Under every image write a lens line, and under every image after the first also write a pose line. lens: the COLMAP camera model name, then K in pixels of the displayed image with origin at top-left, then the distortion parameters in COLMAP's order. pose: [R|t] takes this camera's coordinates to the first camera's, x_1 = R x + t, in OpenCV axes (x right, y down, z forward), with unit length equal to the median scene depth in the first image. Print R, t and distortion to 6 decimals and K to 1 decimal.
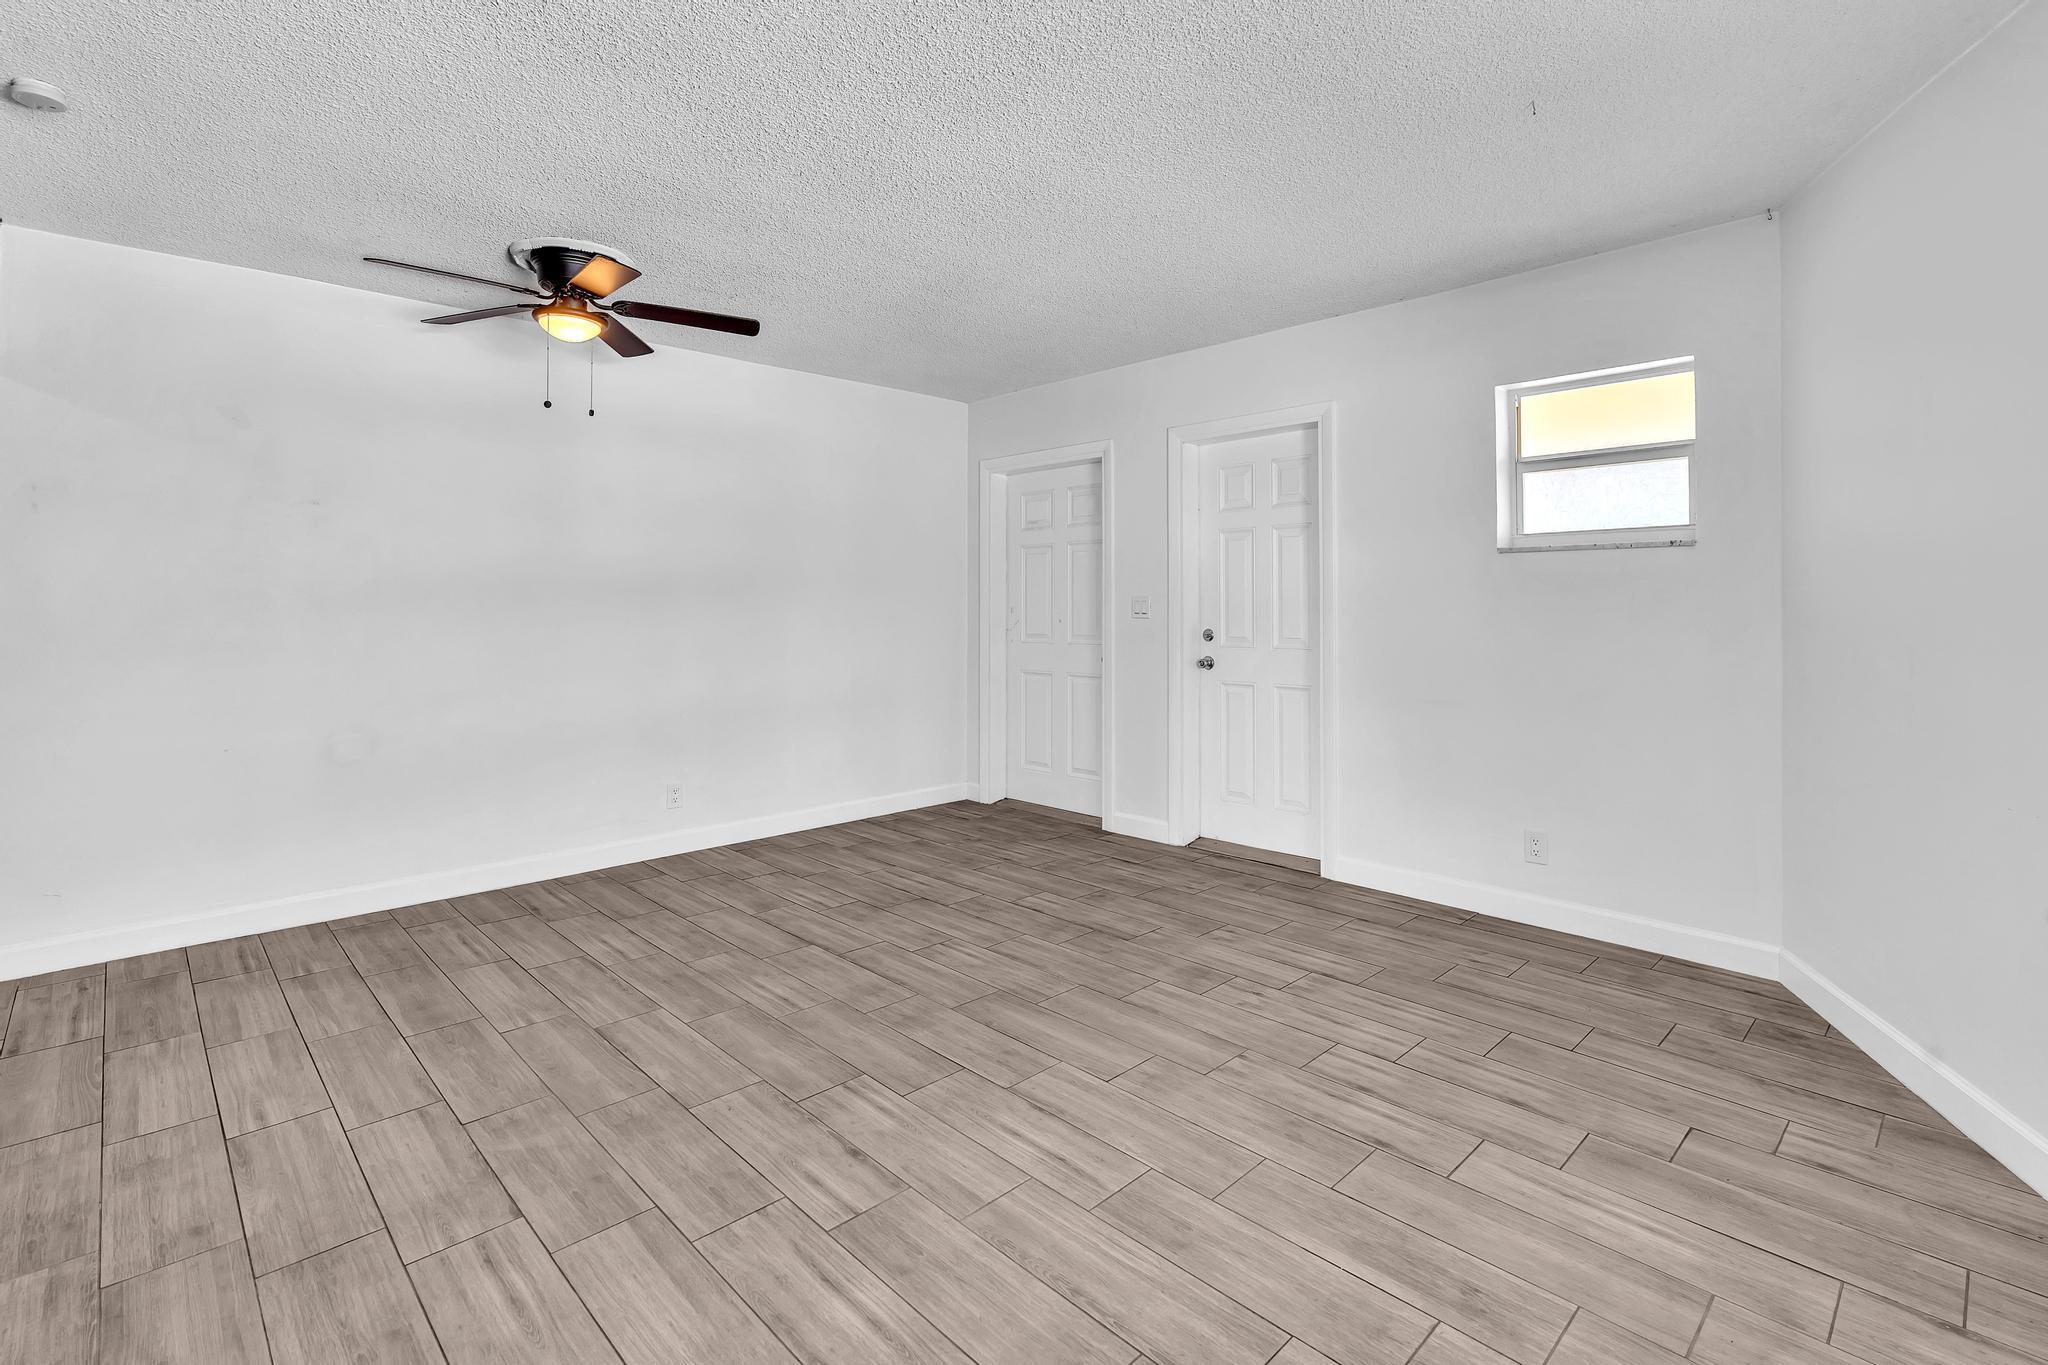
lens RADIAL K [[946.6, 0, 997.3], [0, 946.6, 615.6], [0, 0, 1]] dist [-0.016827, 0.007602]
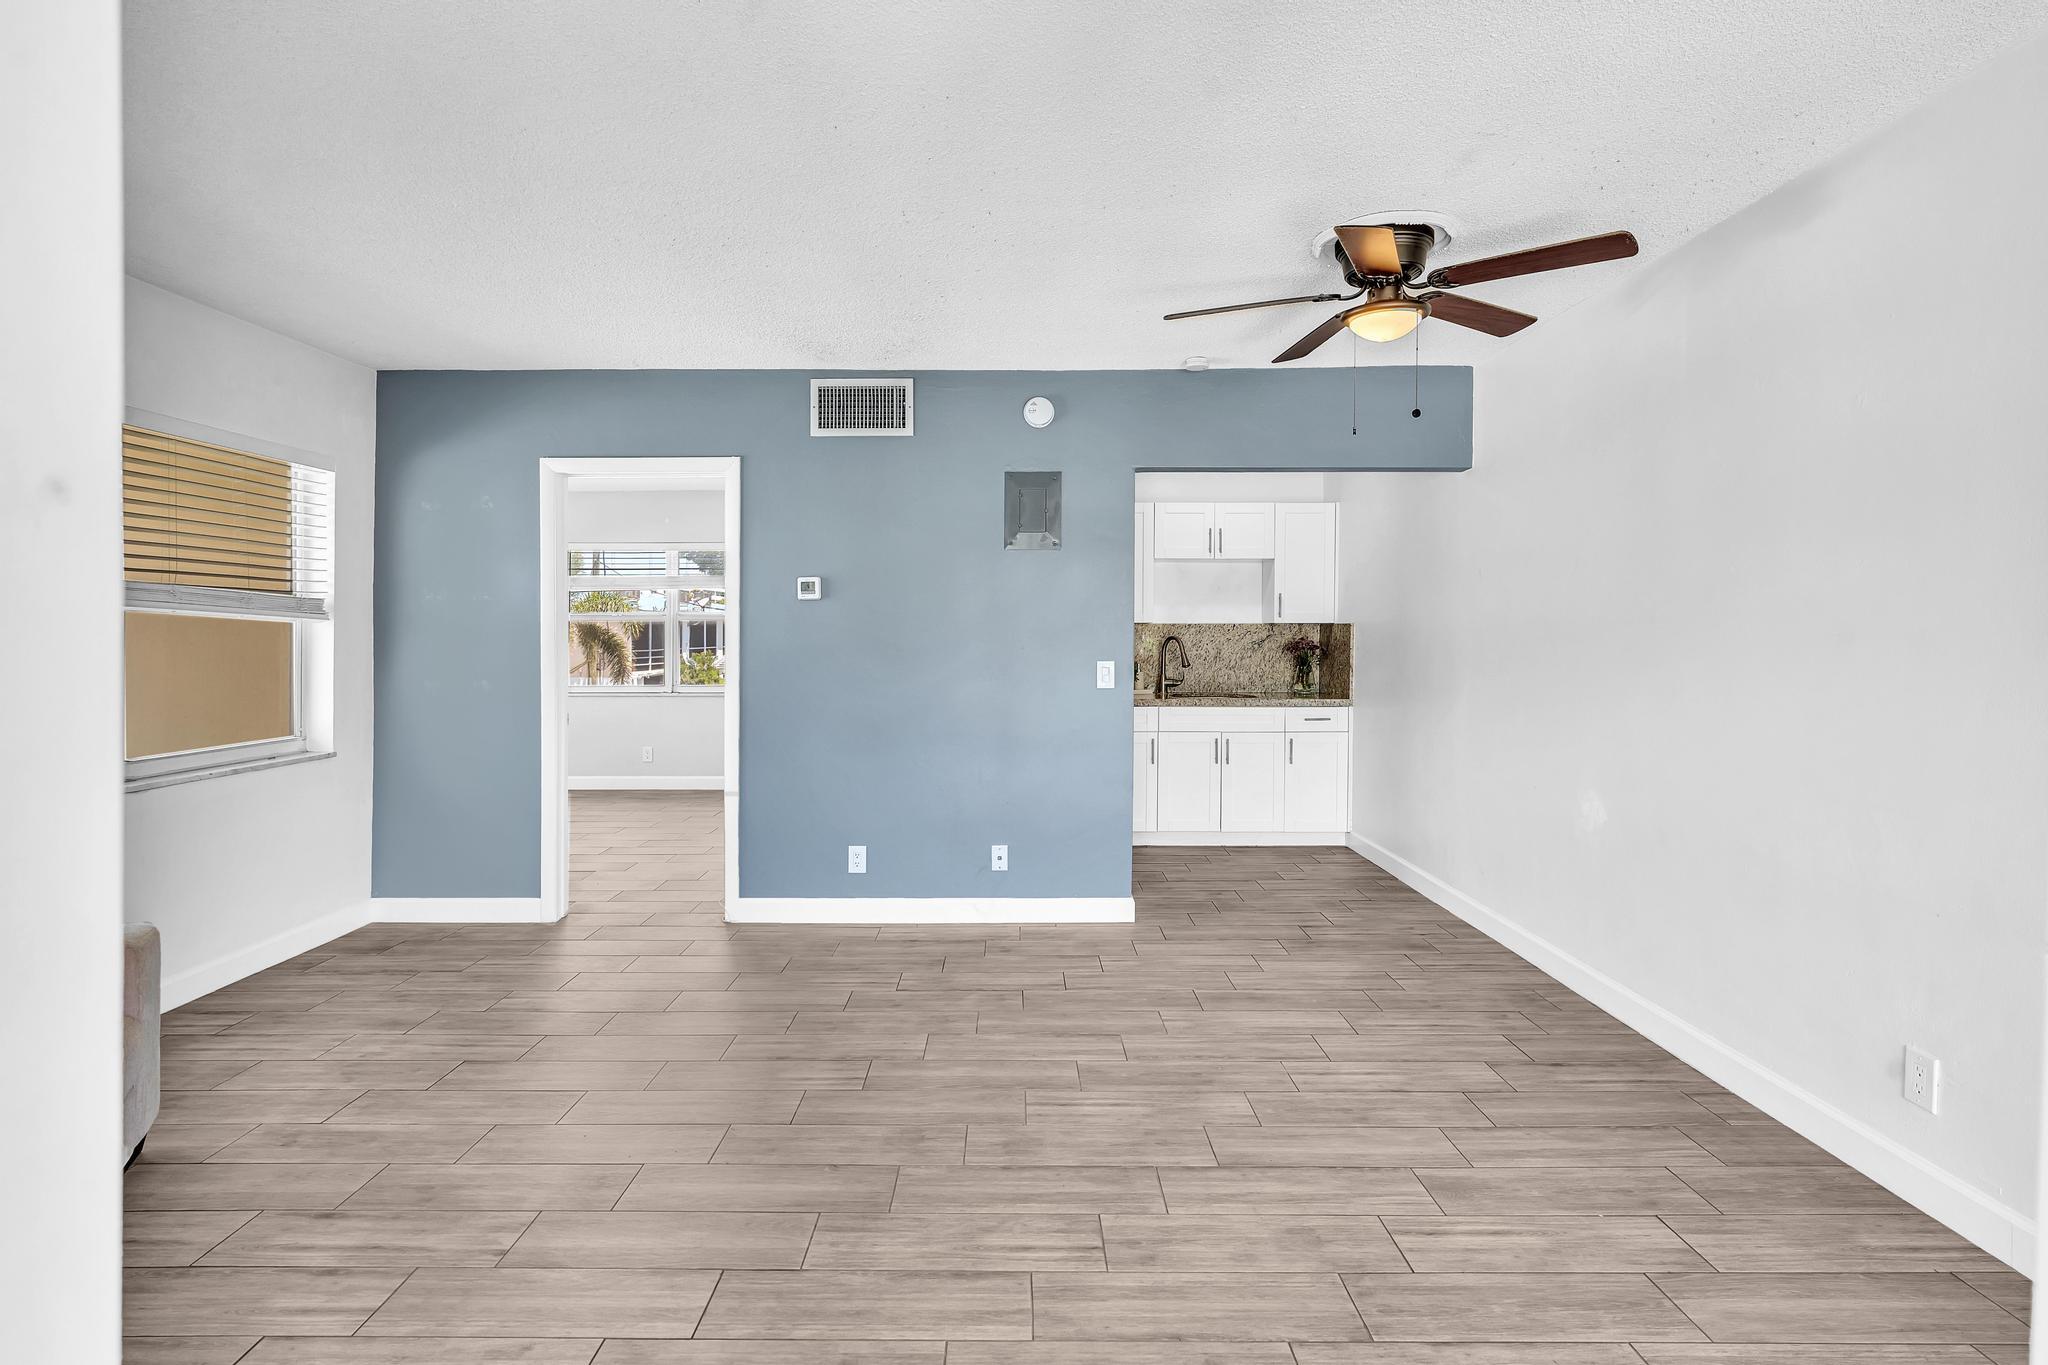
lens RADIAL K [[1021.4, 0, 1019.6], [0, 1021.4, 661.7], [0, 0, 1]] dist [0.004284, 0.000592]
pose [[-0.672097, 0.022012, -0.740136, 0.530351], [-0.006079, 0.999360, 0.035242, -0.043675], [0.740439, 0.028185, -0.671533, 1.691324]]
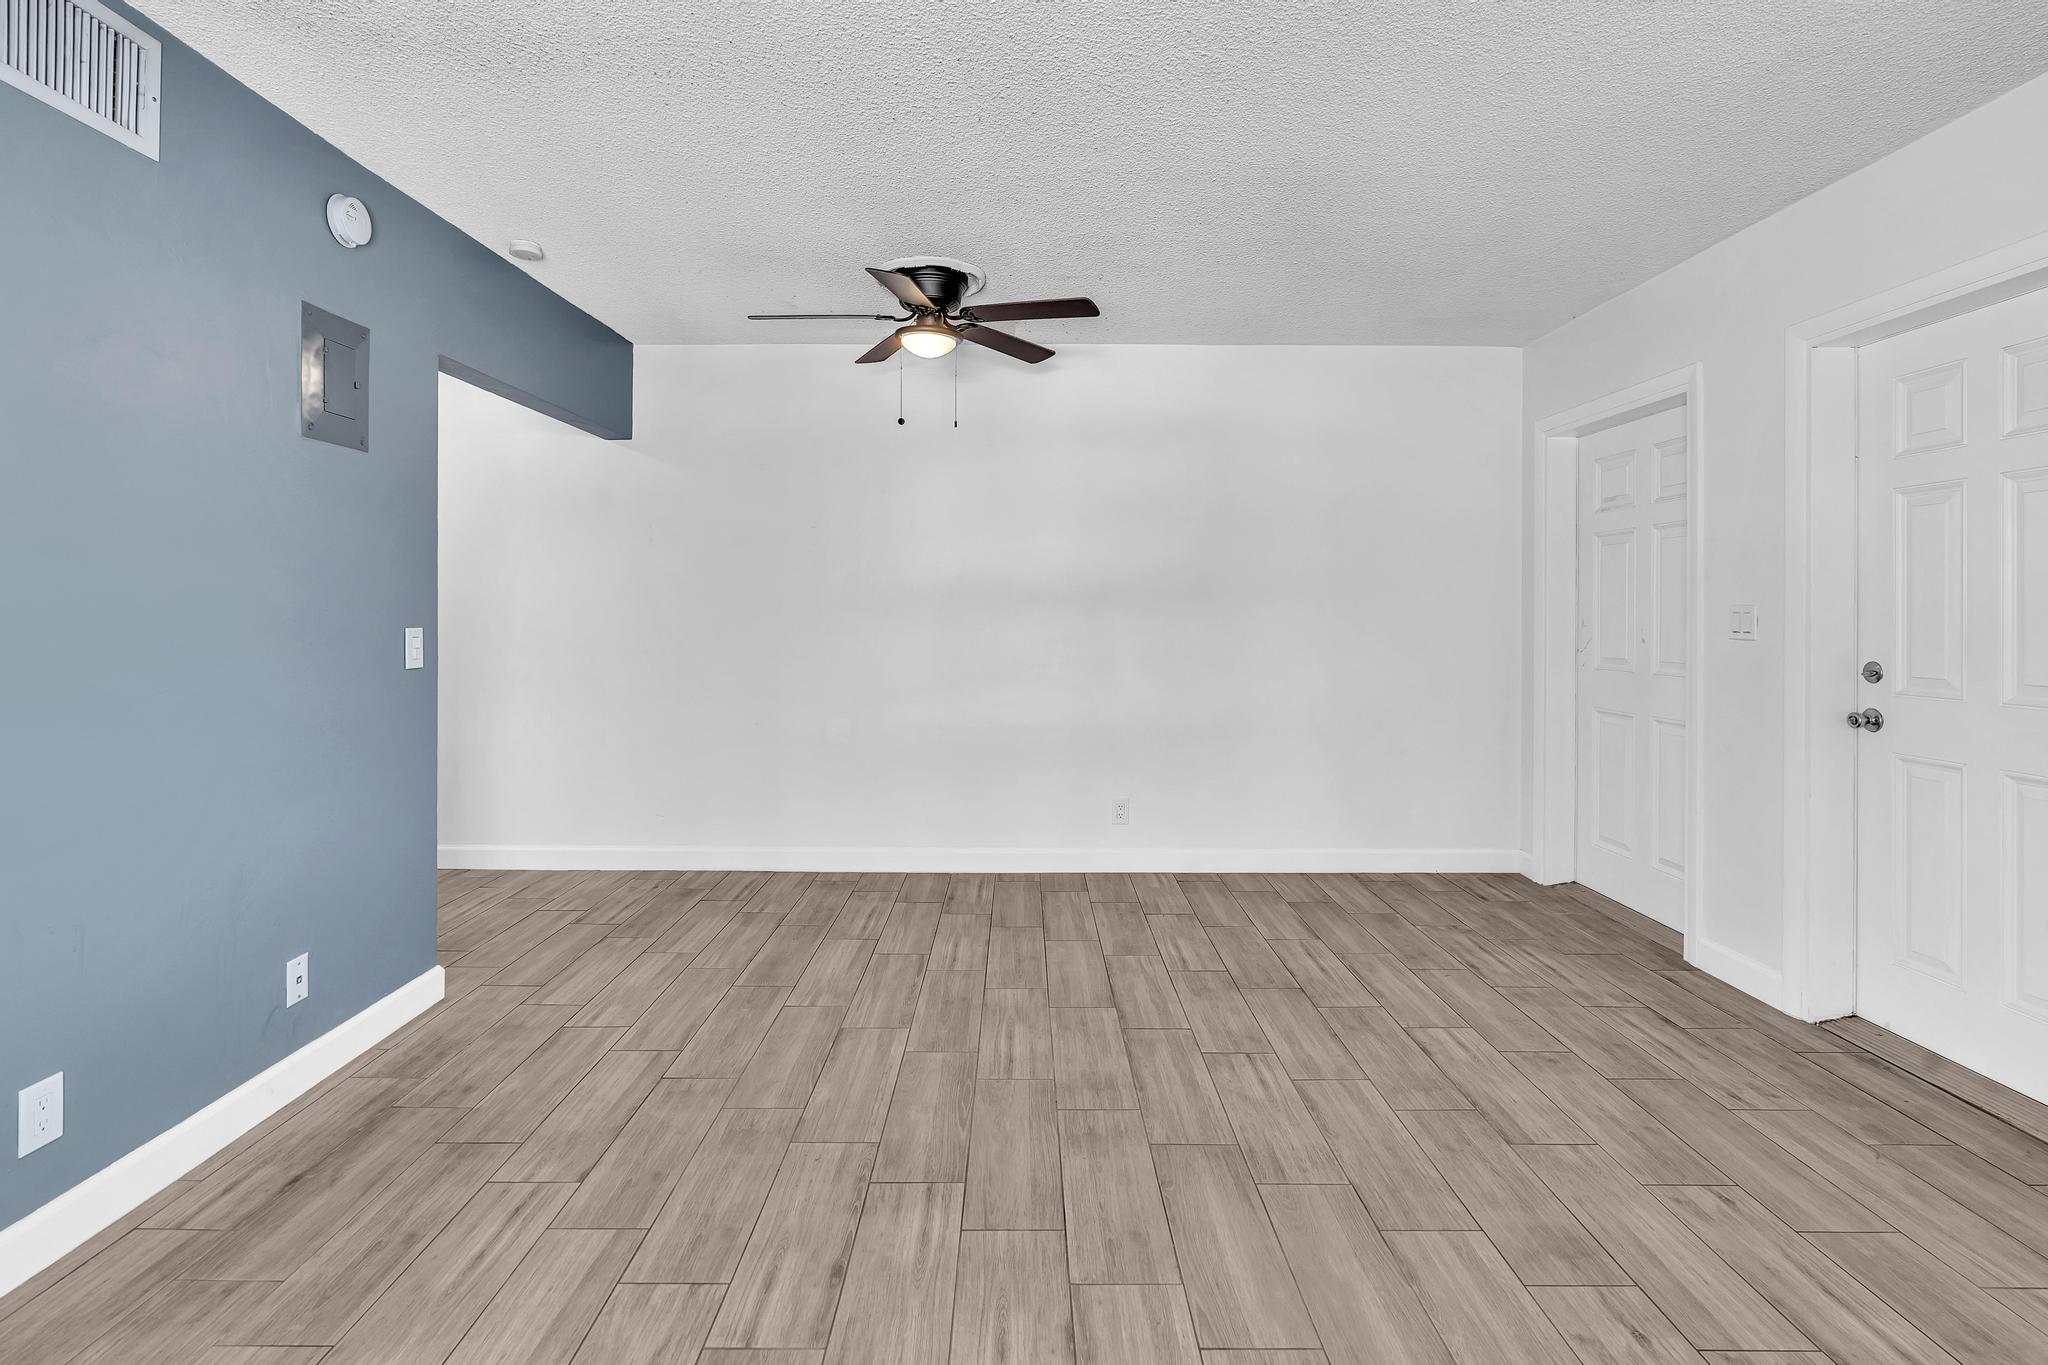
lens RADIAL K [[947.1, 0, 1016.1], [0, 947.1, 622.5], [0, 0, 1]] dist [-0.005403, 0.000818]
pose [[0.729342, 0.013859, -0.684008, 0.400506], [-0.014089, 0.999887, 0.005237, -0.008626], [0.684004, 0.005817, 0.729455, 0.374599]]
